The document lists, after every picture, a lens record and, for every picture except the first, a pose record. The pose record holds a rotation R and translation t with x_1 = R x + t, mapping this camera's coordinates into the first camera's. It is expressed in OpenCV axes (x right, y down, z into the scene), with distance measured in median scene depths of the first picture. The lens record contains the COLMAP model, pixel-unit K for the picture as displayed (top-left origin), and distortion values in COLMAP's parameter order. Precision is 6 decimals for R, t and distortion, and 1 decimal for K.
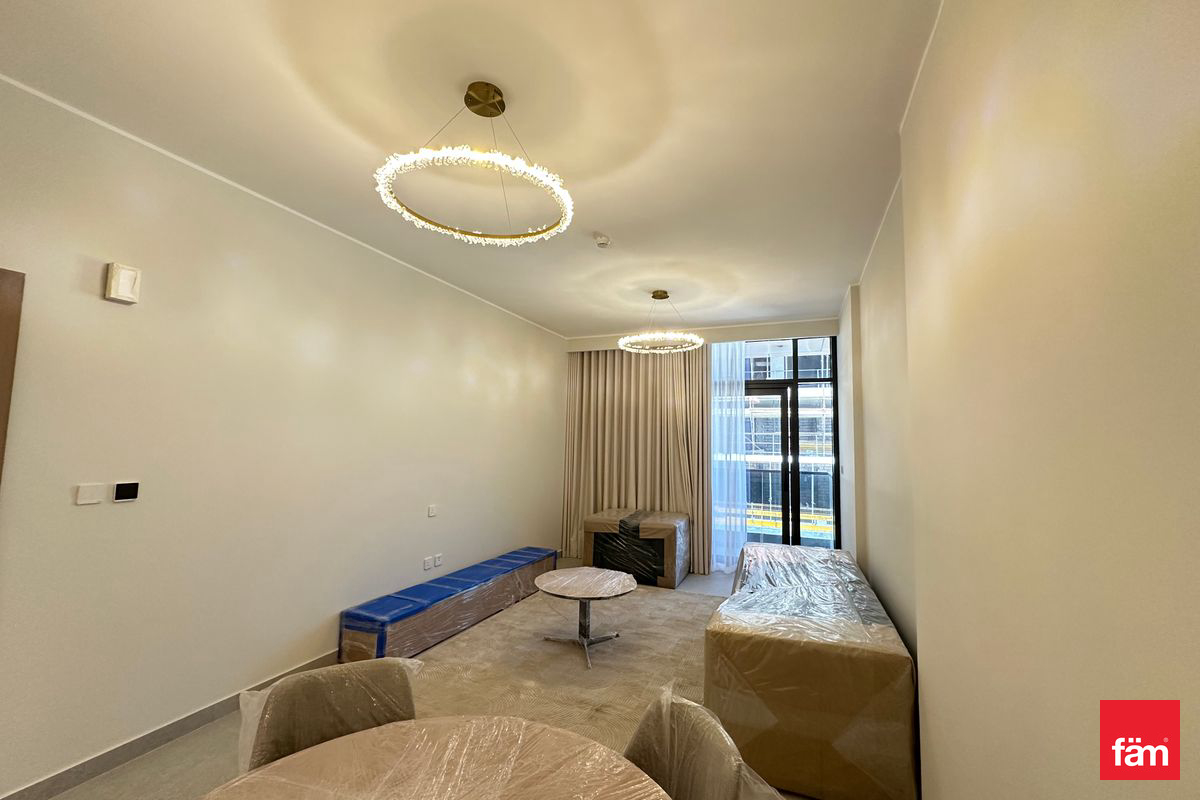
lens RADIAL K [[476.6, 0, 598.3], [0, 476.6, 398.1], [0, 0, 1]] dist [-0.000703, 0.000064]
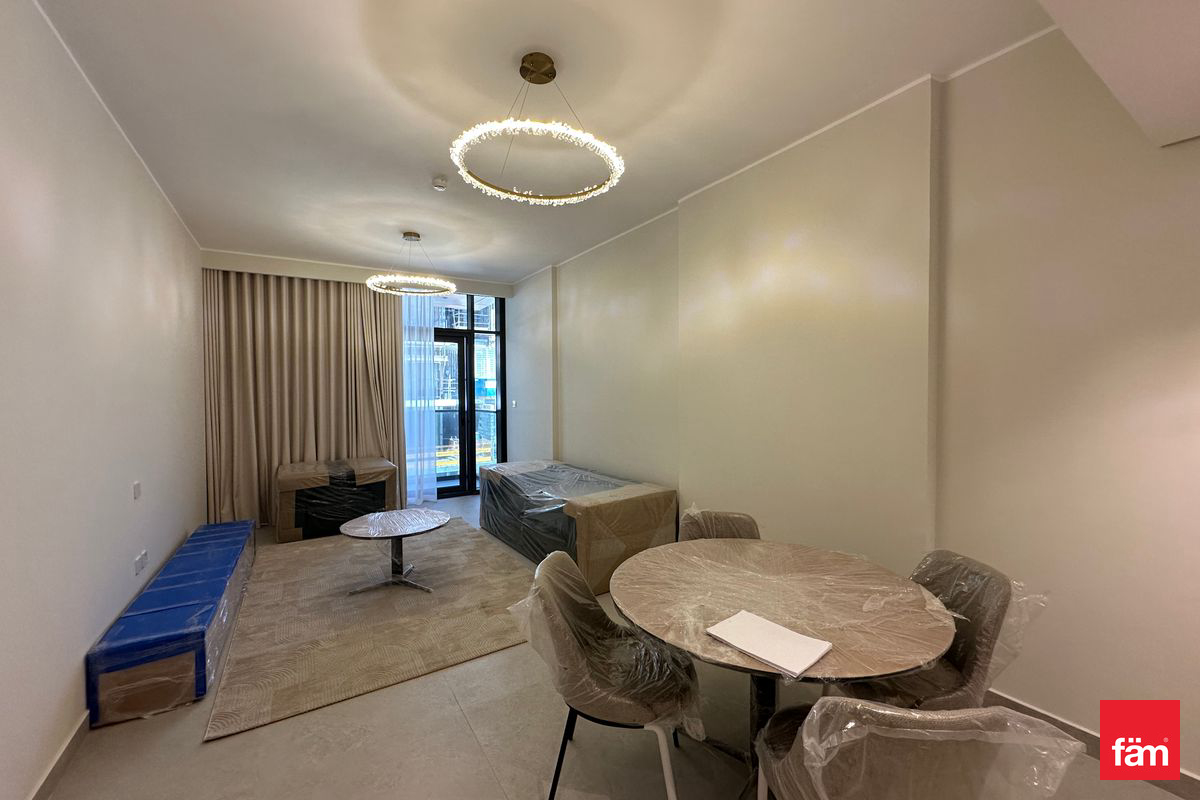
lens RADIAL K [[476.6, 0, 598.3], [0, 476.6, 398.1], [0, 0, 1]] dist [-0.000703, 0.000064]
pose [[0.578556, -0.038601, 0.814729, -0.460404], [-0.054160, 0.994857, 0.085595, 0.011677], [-0.813843, -0.093647, 0.573490, 0.079954]]
